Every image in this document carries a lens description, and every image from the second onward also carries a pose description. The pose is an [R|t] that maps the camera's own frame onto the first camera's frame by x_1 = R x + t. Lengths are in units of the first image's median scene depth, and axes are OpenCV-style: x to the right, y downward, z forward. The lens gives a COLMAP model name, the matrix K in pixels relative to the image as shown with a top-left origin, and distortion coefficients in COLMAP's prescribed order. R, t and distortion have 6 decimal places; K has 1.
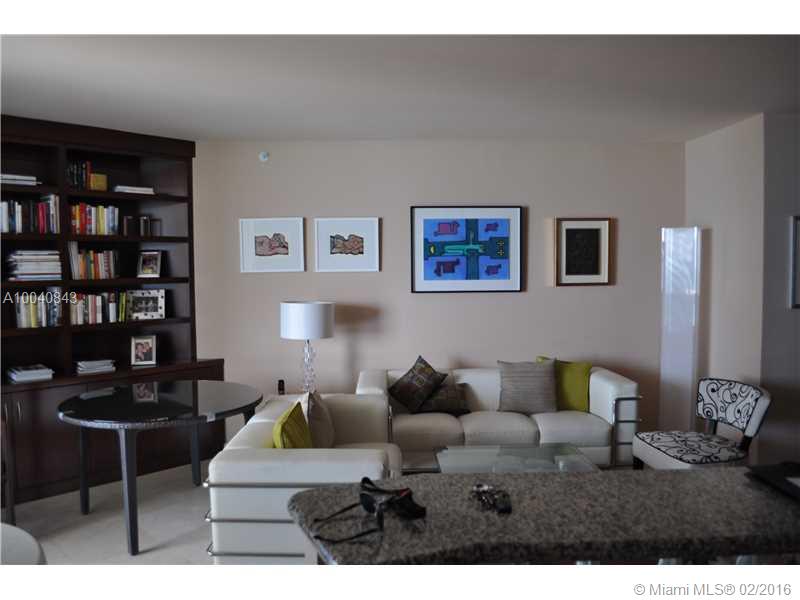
lens RADIAL K [[630.5, 0, 400.0], [0, 630.5, 300.0], [0, 0, 1]] dist [-0.071250, -0.007691]
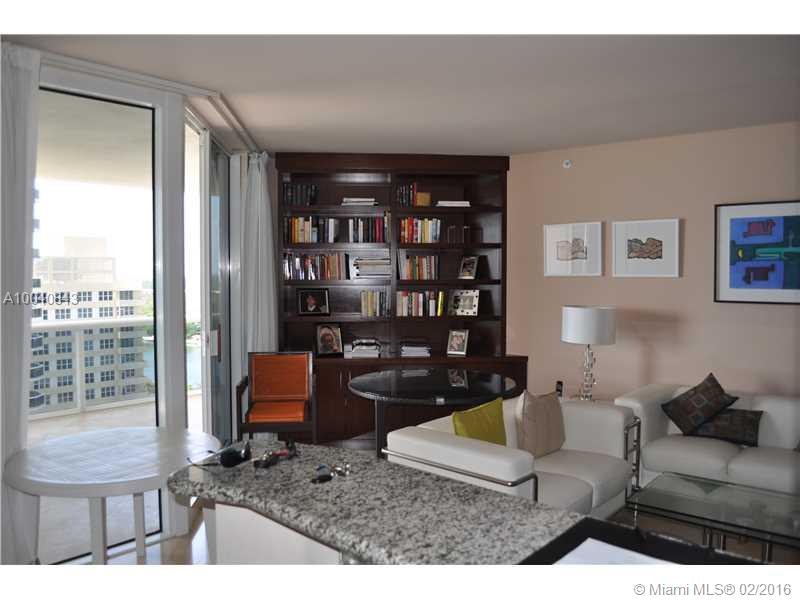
lens RADIAL K [[630.5, 0, 400.0], [0, 630.5, 300.0], [0, 0, 1]] dist [-0.071250, -0.007691]
pose [[0.738340, 0.038938, -0.673304, 0.289151], [-0.040646, 0.999086, 0.013206, -0.008030], [0.673203, 0.017617, 0.739248, 0.059907]]
